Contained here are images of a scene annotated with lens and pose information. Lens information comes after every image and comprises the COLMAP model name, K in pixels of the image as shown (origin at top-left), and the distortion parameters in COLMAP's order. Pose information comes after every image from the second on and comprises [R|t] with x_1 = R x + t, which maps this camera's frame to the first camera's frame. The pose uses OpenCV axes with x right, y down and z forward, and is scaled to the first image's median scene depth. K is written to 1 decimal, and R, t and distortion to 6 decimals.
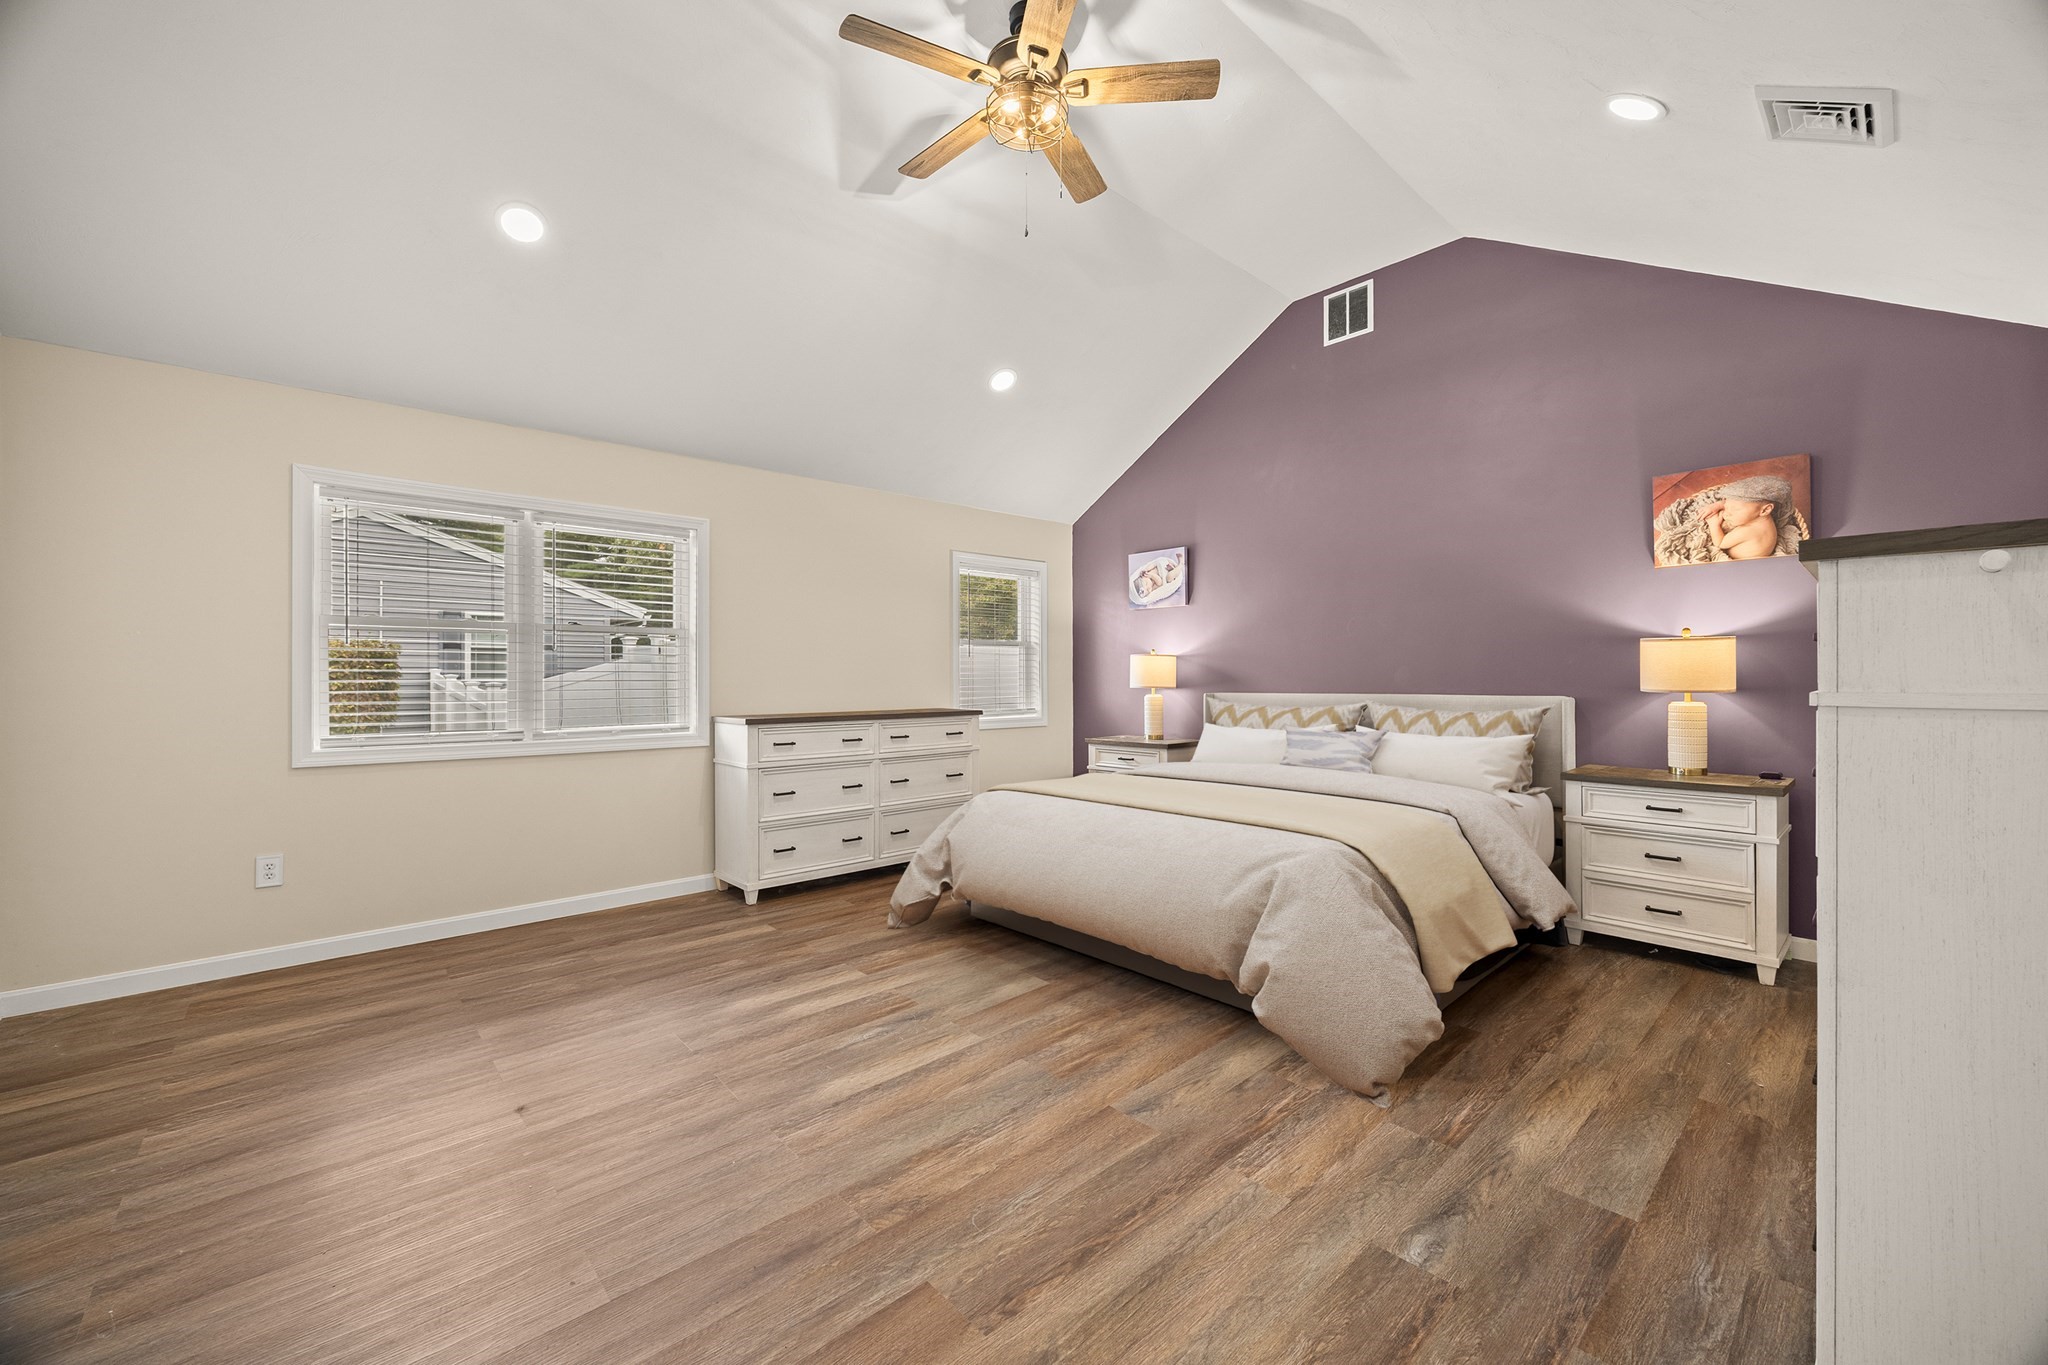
lens RADIAL K [[814.7, 0, 1057.5], [0, 814.7, 681.7], [0, 0, 1]] dist [-0.001114, -0.000041]
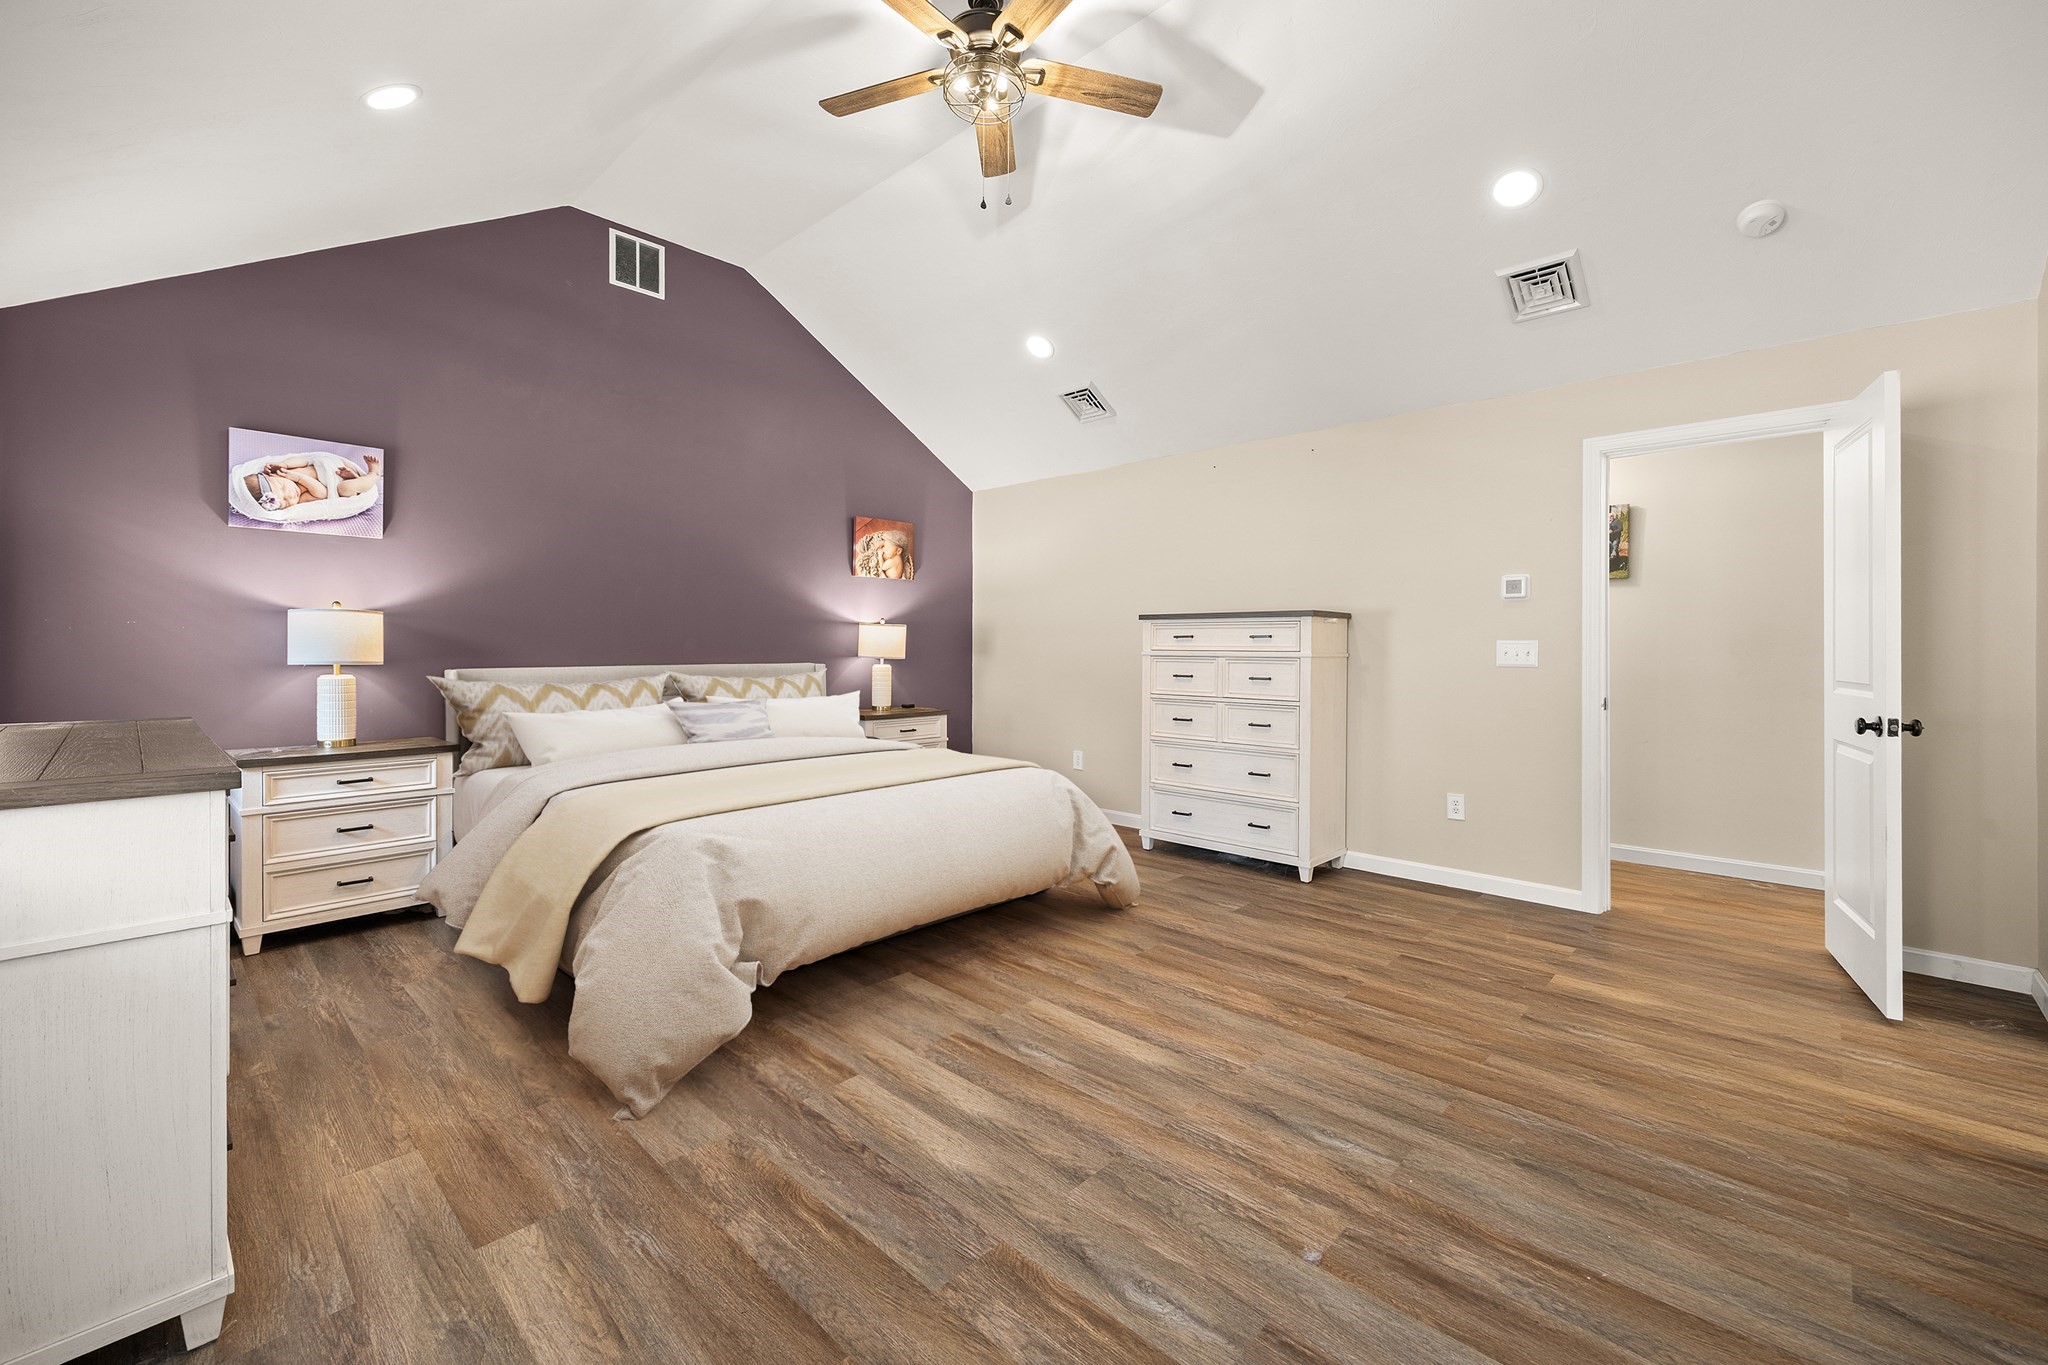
lens RADIAL K [[822.2, 0, 1031.8], [0, 822.2, 657.6], [0, 0, 1]] dist [0.008291, -0.000064]
pose [[-0.061819, -0.007316, 0.998061, -0.878687], [0.004836, 0.999959, 0.007629, 0.000352], [-0.998076, 0.005298, -0.061781, 0.835100]]
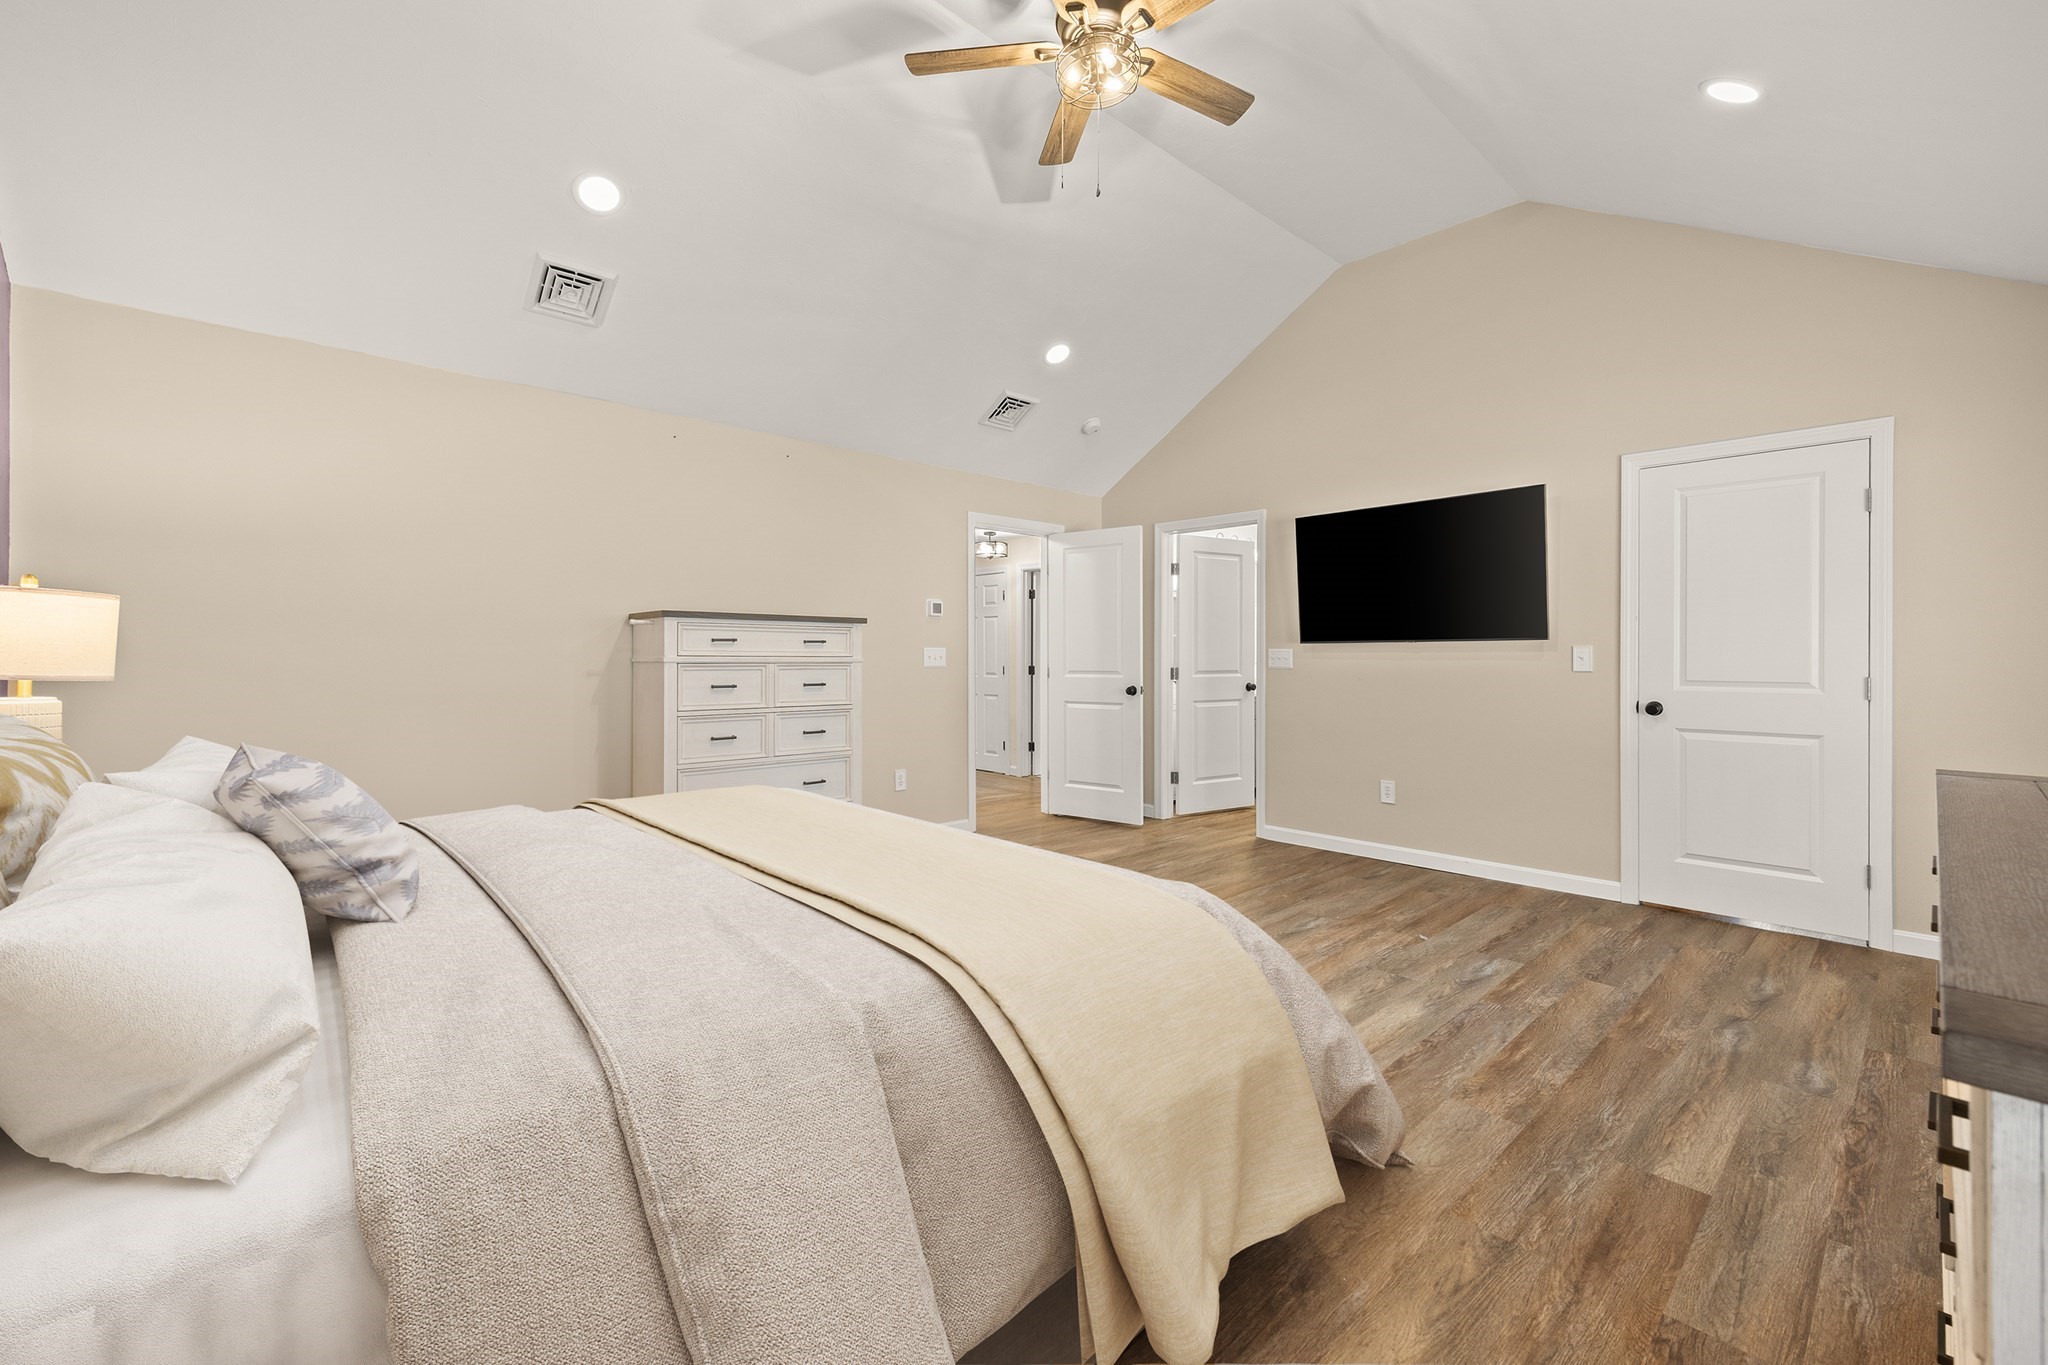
lens RADIAL K [[822.2, 0, 1031.8], [0, 822.2, 657.6], [0, 0, 1]] dist [0.008291, -0.000064]
pose [[-0.999703, 0.004818, 0.023906, 0.008967], [0.005054, 0.999939, 0.009812, -0.007444], [-0.023857, 0.009930, -0.999666, 1.640957]]
